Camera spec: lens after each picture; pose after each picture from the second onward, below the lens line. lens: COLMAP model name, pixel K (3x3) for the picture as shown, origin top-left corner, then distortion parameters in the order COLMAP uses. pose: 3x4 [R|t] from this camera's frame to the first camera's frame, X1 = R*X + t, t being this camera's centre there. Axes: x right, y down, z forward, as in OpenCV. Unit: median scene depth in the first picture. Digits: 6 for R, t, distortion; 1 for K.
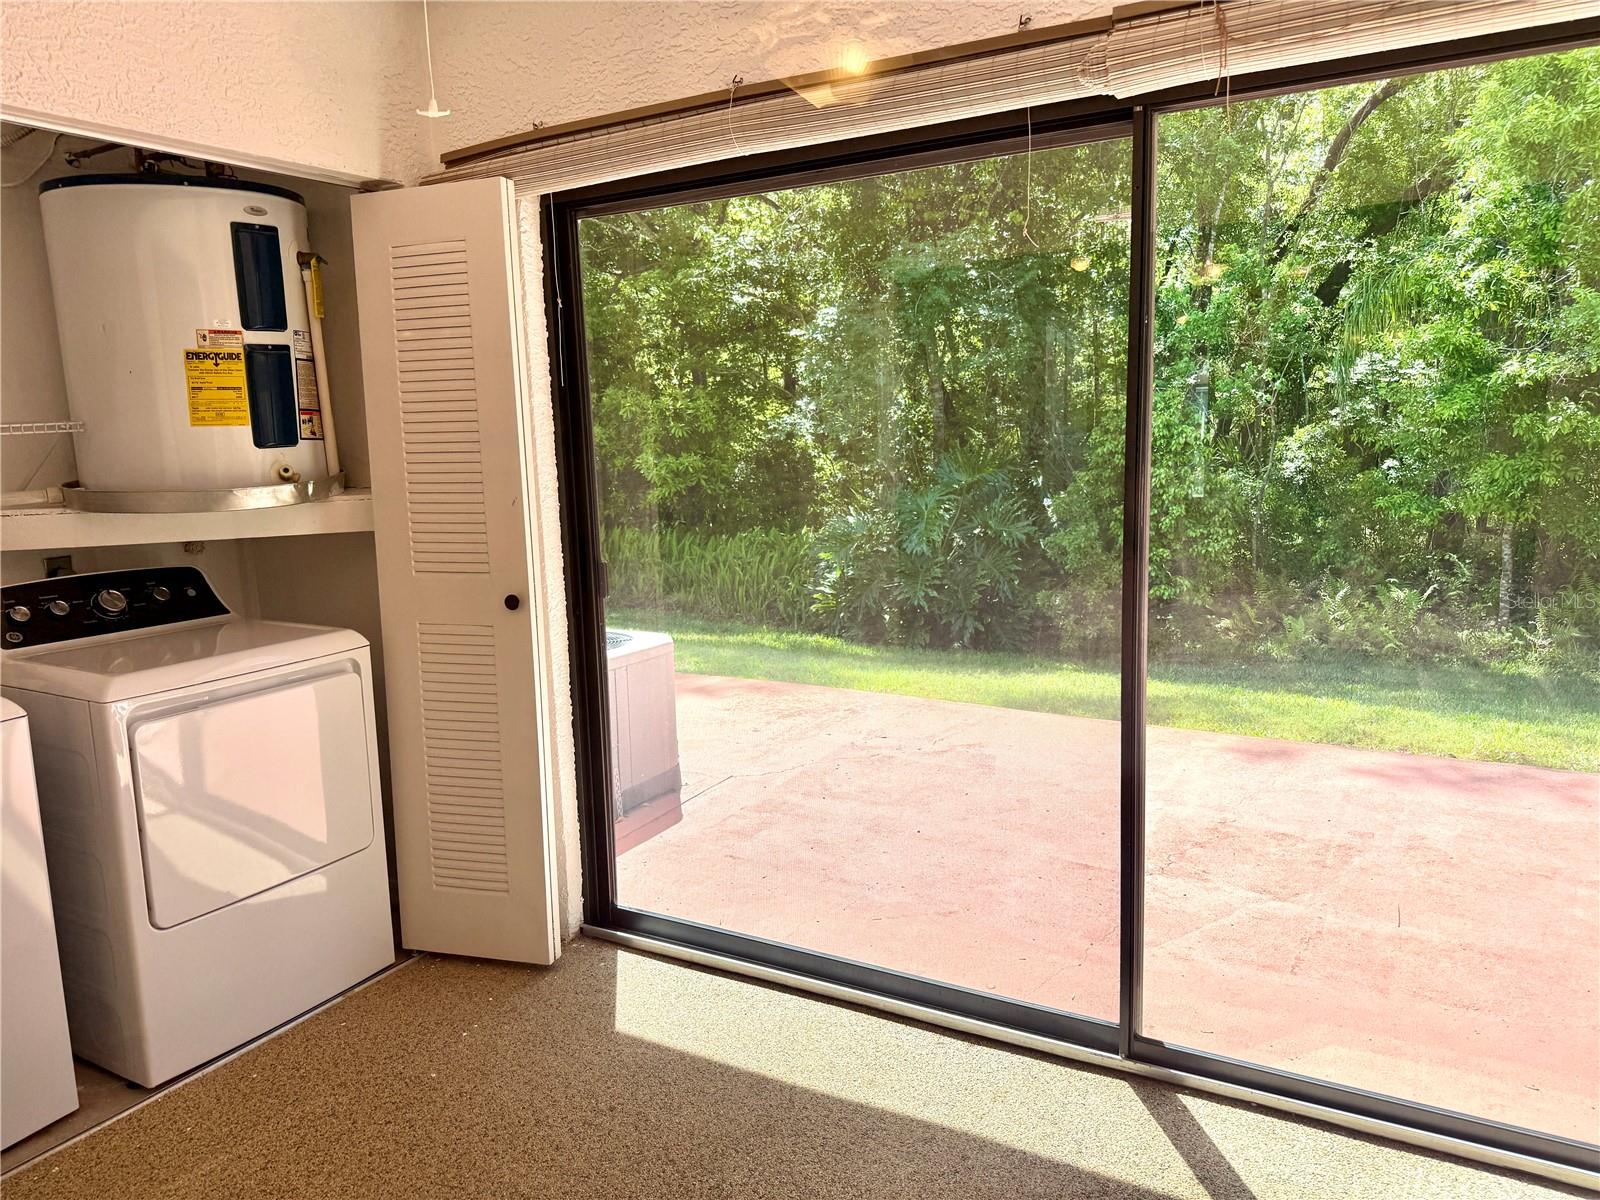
lens RADIAL K [[1122.2, 0, 810.9], [0, 1122.2, 600.5], [0, 0, 1]] dist [0.010367, -0.020370]
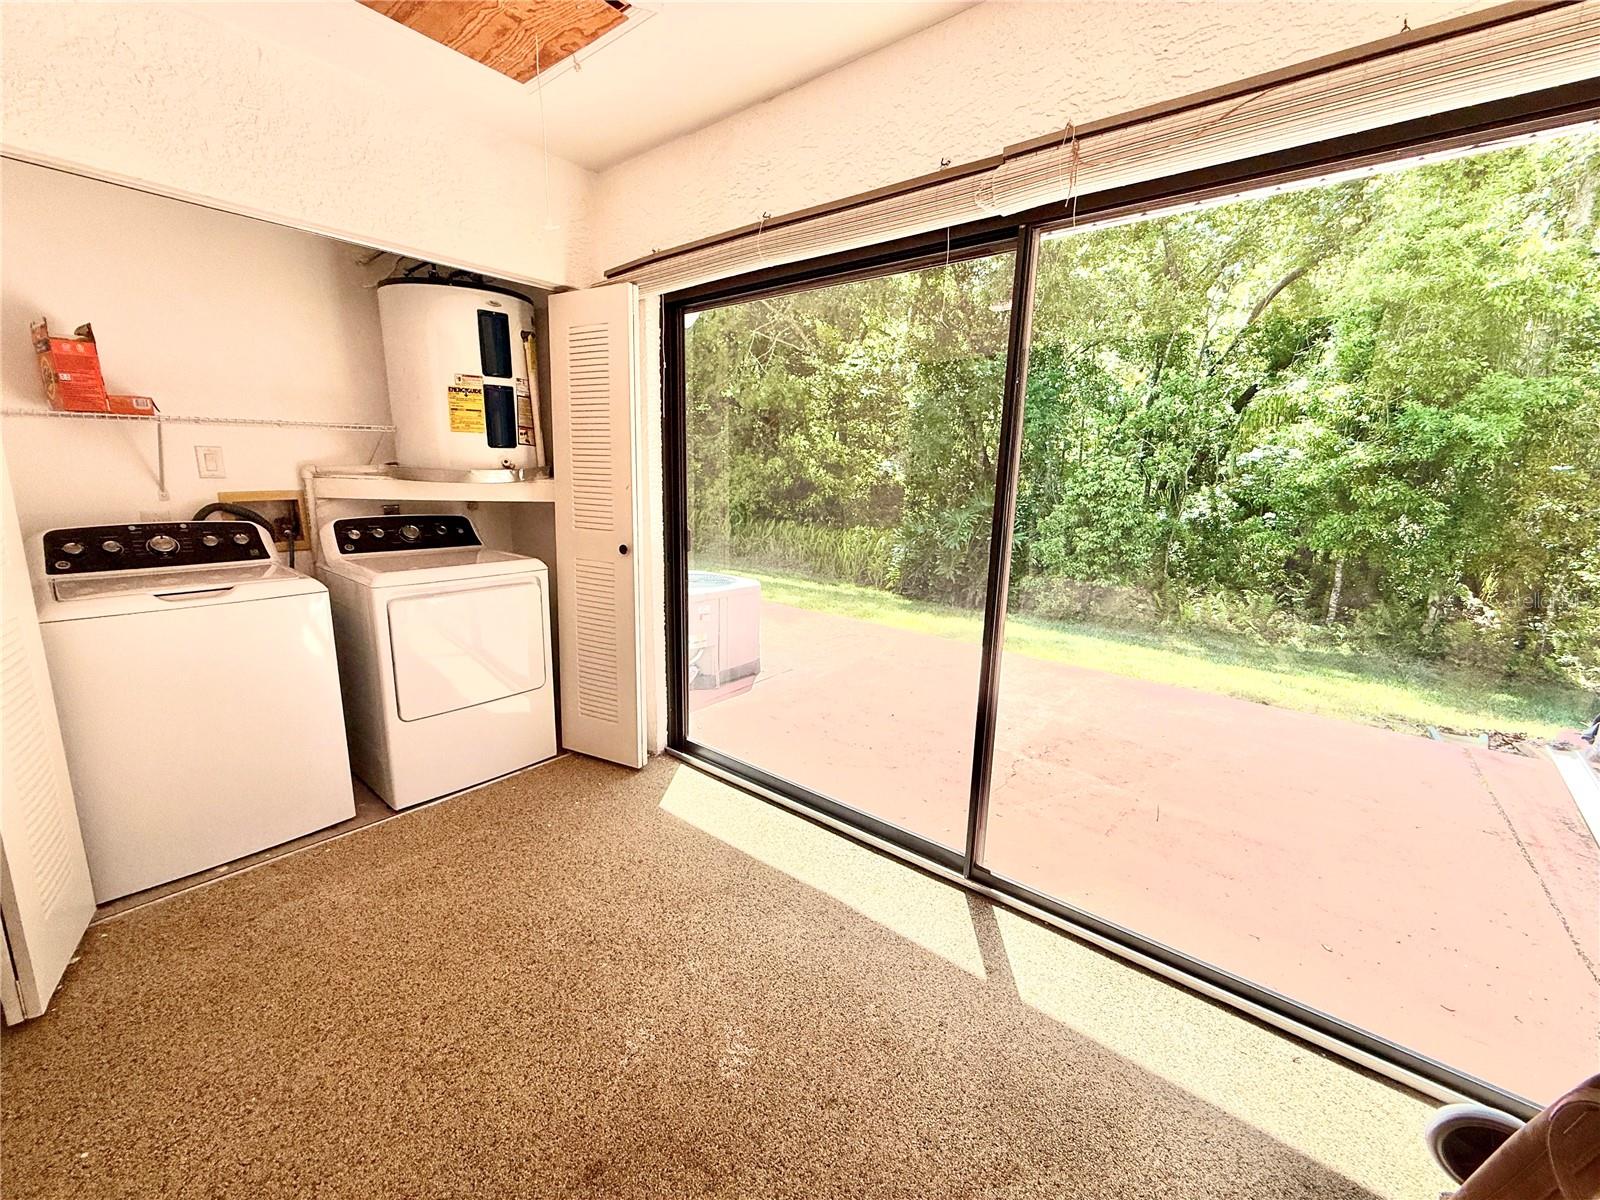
lens RADIAL K [[640.2, 0, 800.0], [0, 640.2, 600.0], [0, 0, 1]] dist [-0.002442, -0.000062]
pose [[0.985455, 0.086603, -0.146211, 0.124508], [-0.079304, 0.995330, 0.055044, 0.002987], [0.150295, -0.042648, 0.987721, 0.105454]]
